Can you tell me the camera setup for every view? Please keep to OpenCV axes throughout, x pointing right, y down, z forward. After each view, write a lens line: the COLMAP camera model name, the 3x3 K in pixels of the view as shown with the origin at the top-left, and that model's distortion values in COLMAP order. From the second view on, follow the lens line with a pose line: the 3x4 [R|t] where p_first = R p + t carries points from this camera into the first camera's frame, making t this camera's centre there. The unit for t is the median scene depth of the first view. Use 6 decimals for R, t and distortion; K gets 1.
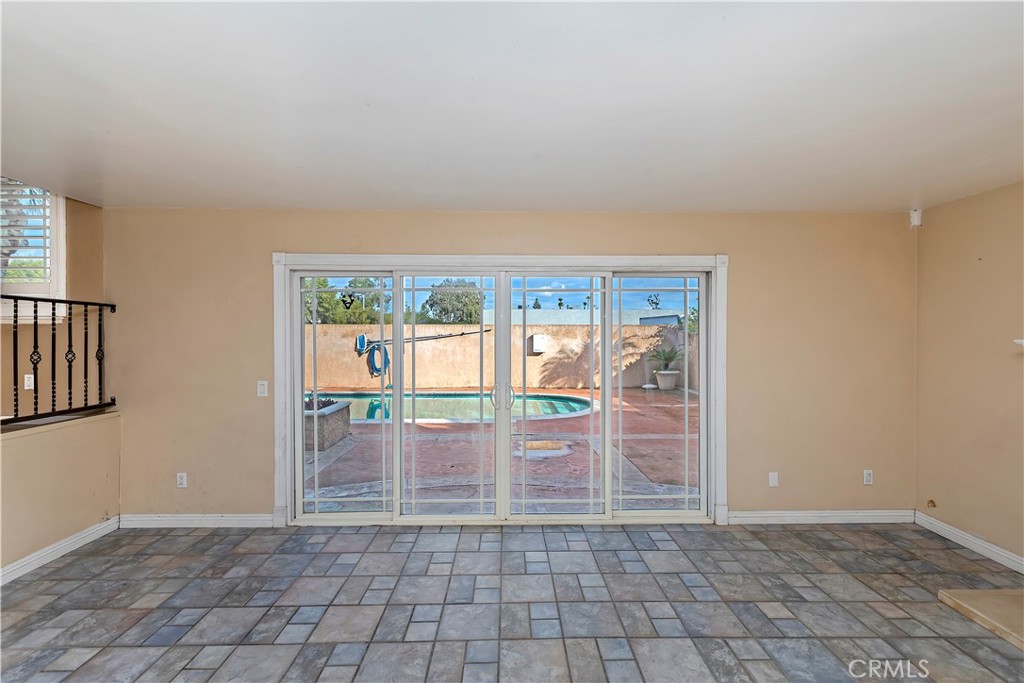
lens RADIAL K [[465.6, 0, 514.3], [0, 465.6, 322.2], [0, 0, 1]] dist [0.001175, -0.000155]
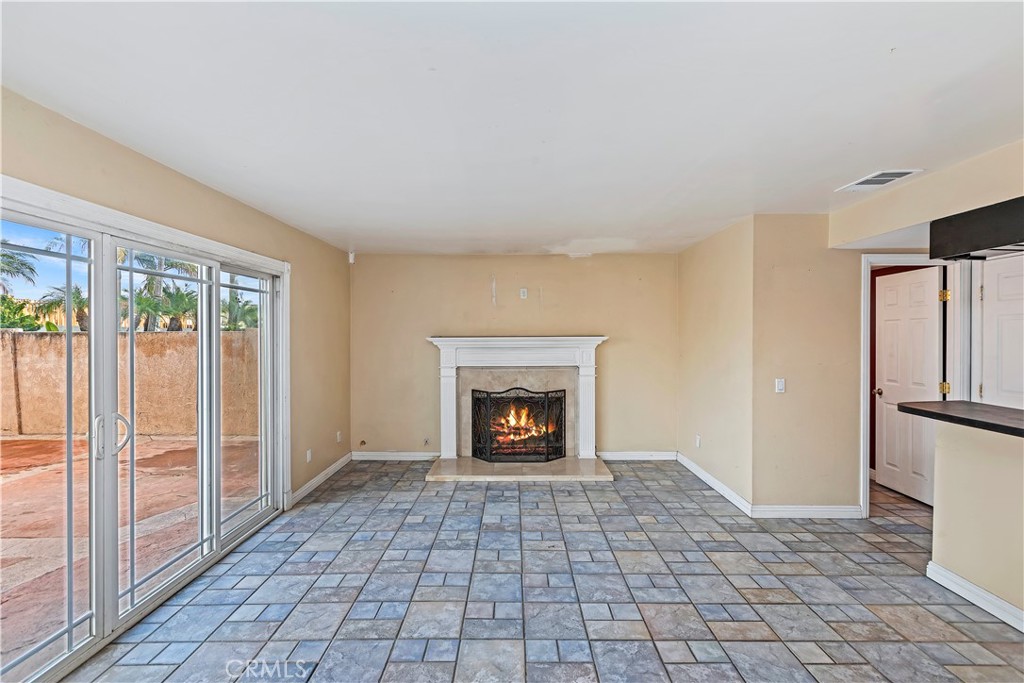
lens RADIAL K [[465.6, 0, 514.3], [0, 465.6, 322.2], [0, 0, 1]] dist [0.001175, -0.000155]
pose [[0.014395, 0.025471, 0.999572, -0.829573], [-0.025105, 0.999370, -0.025105, 0.011890], [-0.999581, -0.024733, 0.015026, 0.586985]]
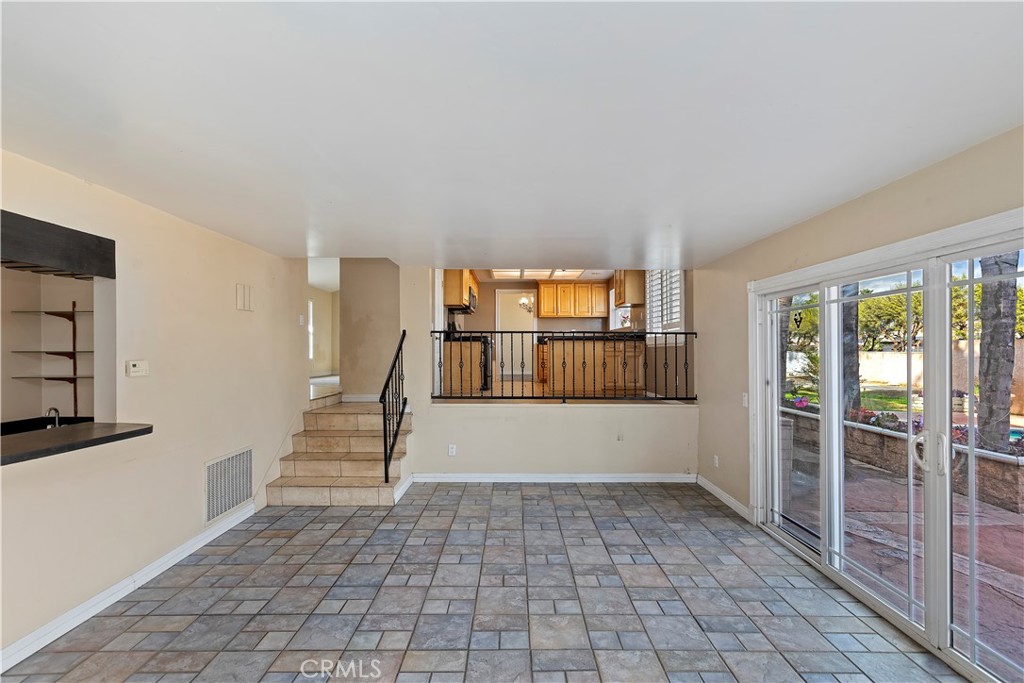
lens RADIAL K [[456.9, 0, 512.0], [0, 456.9, 341.5], [0, 0, 1]] dist [-0.001303, -0.000602]
pose [[-0.020520, -0.016681, -0.999650, 0.792741], [0.027418, 0.999475, -0.017241, 0.000385], [0.999413, -0.027762, -0.020052, 0.567405]]
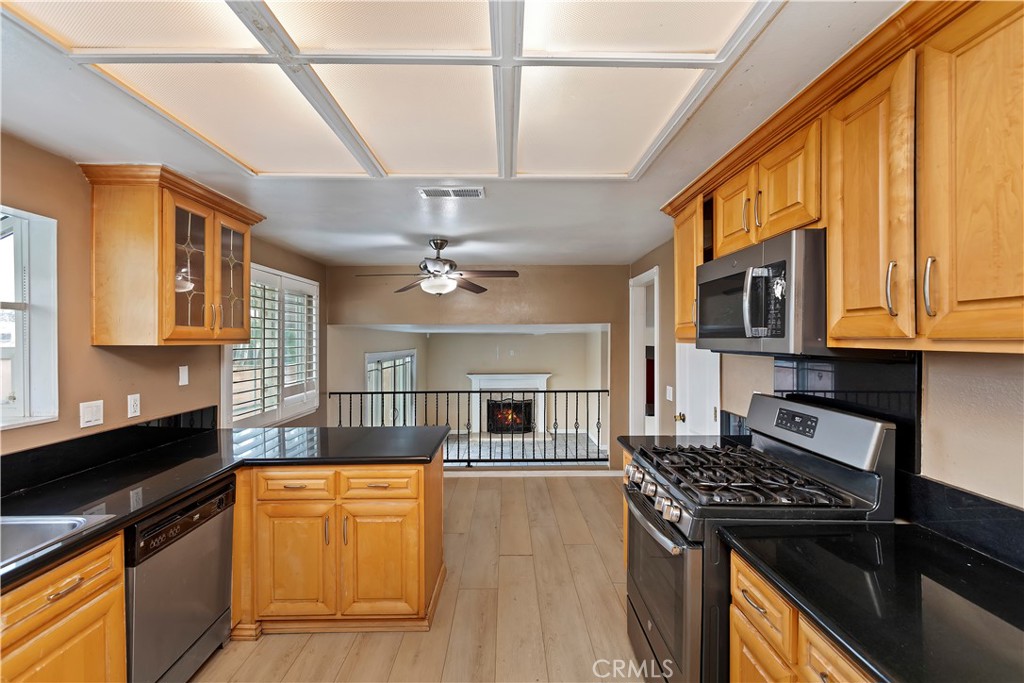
lens RADIAL K [[460.3, 0, 512.0], [0, 460.3, 341.5], [0, 0, 1]] dist [0.000856, -0.000364]
pose [[0.002407, -0.001253, 0.999996, -2.887515], [-0.023948, 0.999712, 0.001311, -0.267180], [-0.999710, -0.023952, 0.002376, 0.576507]]
